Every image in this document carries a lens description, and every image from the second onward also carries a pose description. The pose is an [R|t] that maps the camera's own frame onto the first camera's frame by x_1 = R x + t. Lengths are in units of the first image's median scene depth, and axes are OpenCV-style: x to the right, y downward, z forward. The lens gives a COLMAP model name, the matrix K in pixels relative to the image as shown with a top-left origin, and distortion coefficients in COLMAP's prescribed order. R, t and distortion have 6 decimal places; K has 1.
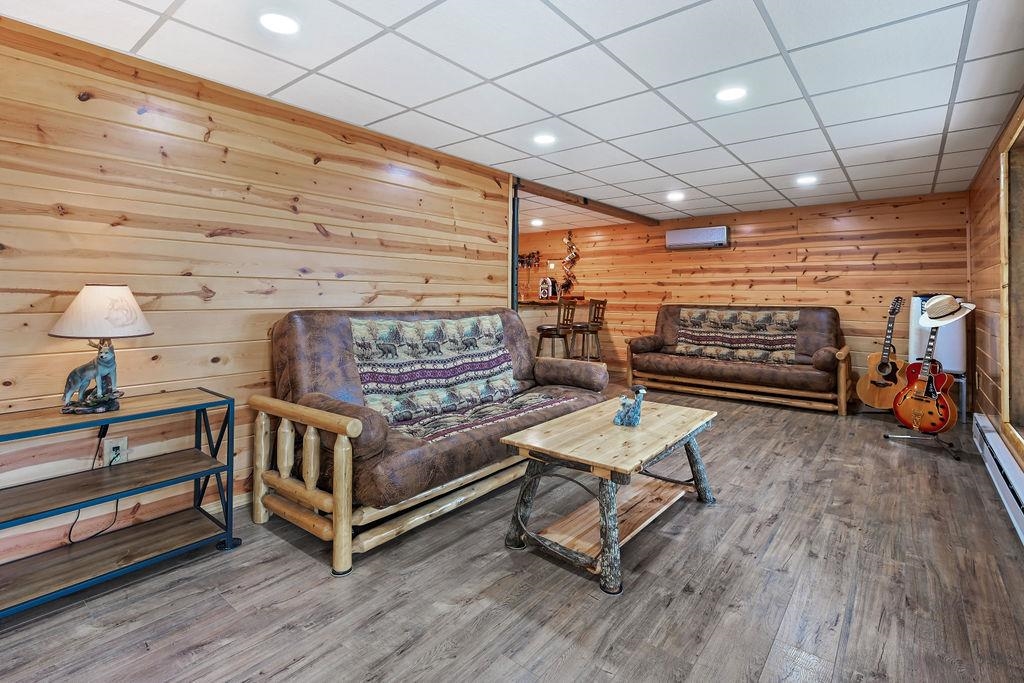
lens RADIAL K [[481.8, 0, 507.5], [0, 481.8, 286.9], [0, 0, 1]] dist [-0.004727, 0.000766]
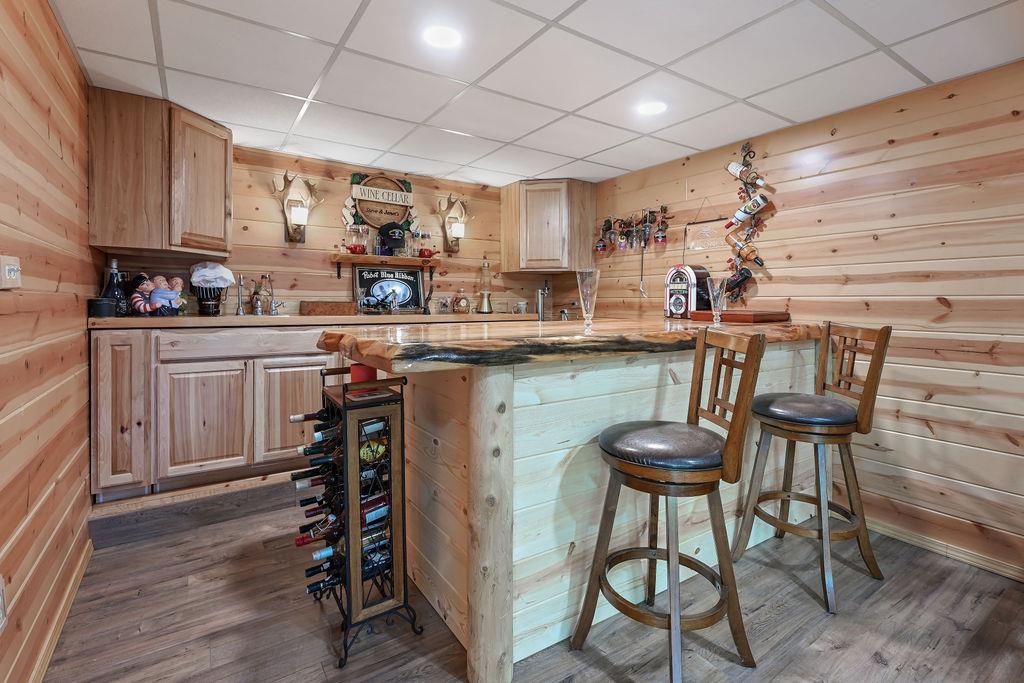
lens RADIAL K [[481.8, 0, 505.6], [0, 481.8, 308.2], [0, 0, 1]] dist [-0.004727, 0.000766]
pose [[0.955132, -0.000142, -0.296181, 0.082656], [0.009825, 0.999465, 0.031204, 0.003750], [0.296018, -0.032713, 0.954622, 0.801978]]
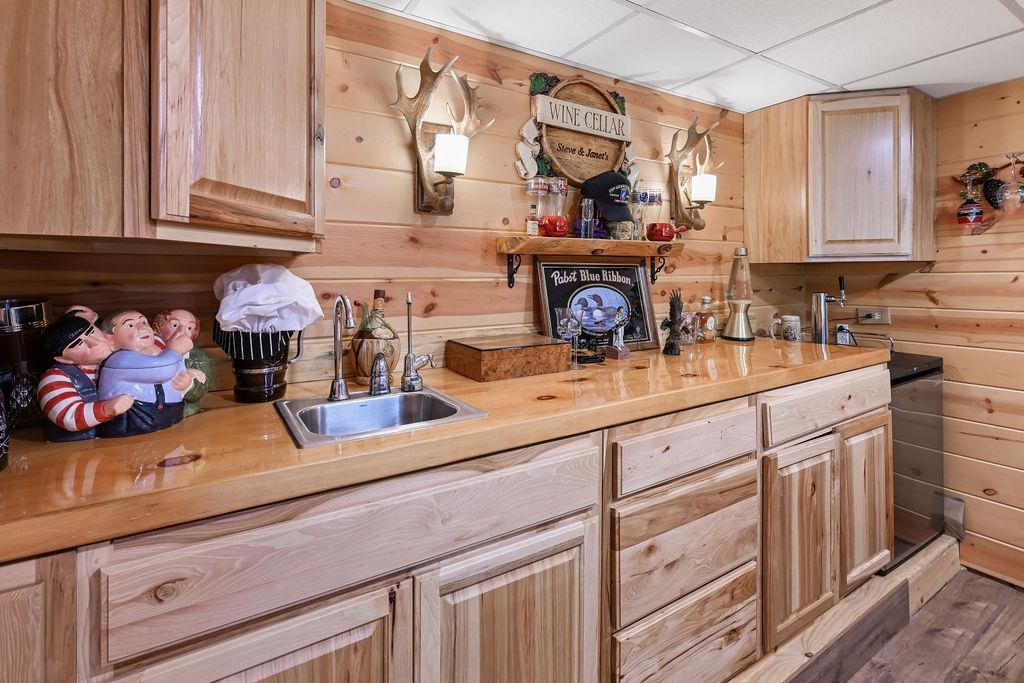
lens RADIAL K [[481.8, 0, 497.4], [0, 481.8, 271.6], [0, 0, 1]] dist [-0.004727, 0.000766]
pose [[0.946312, -0.019028, -0.322696, -0.227726], [0.022984, 0.999700, 0.008454, -0.030895], [0.322438, -0.015417, 0.946465, 1.053193]]
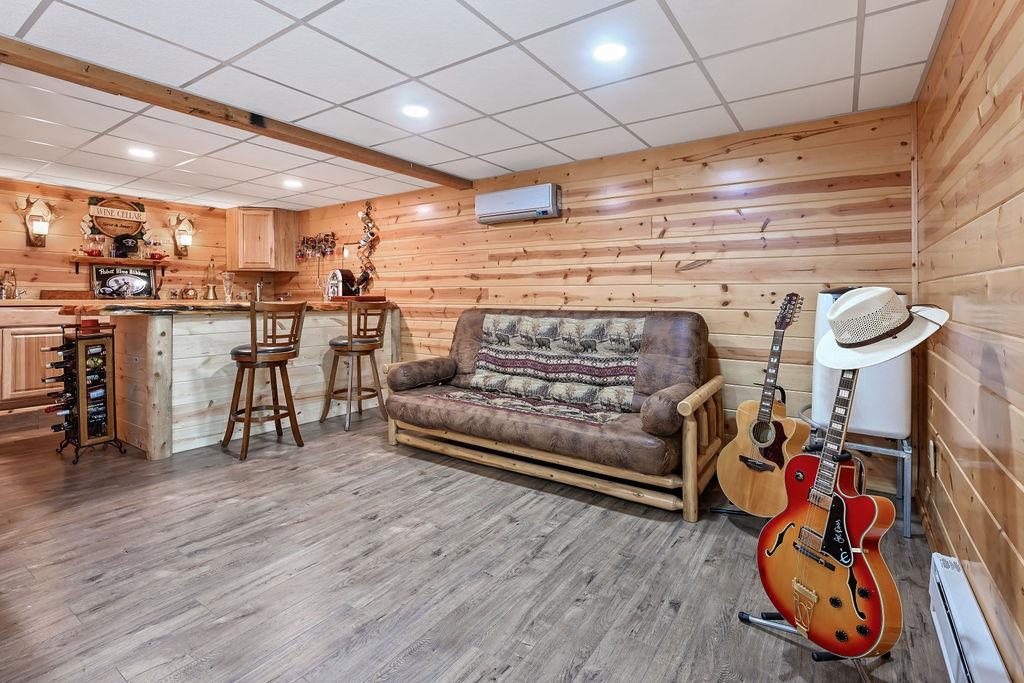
lens RADIAL K [[481.8, 0, 510.5], [0, 481.8, 297.0], [0, 0, 1]] dist [-0.004727, 0.000766]
pose [[0.995823, -0.007127, 0.091028, 0.378983], [0.005311, 0.999782, 0.020180, 0.010431], [-0.091152, -0.019612, 0.995644, 0.416353]]
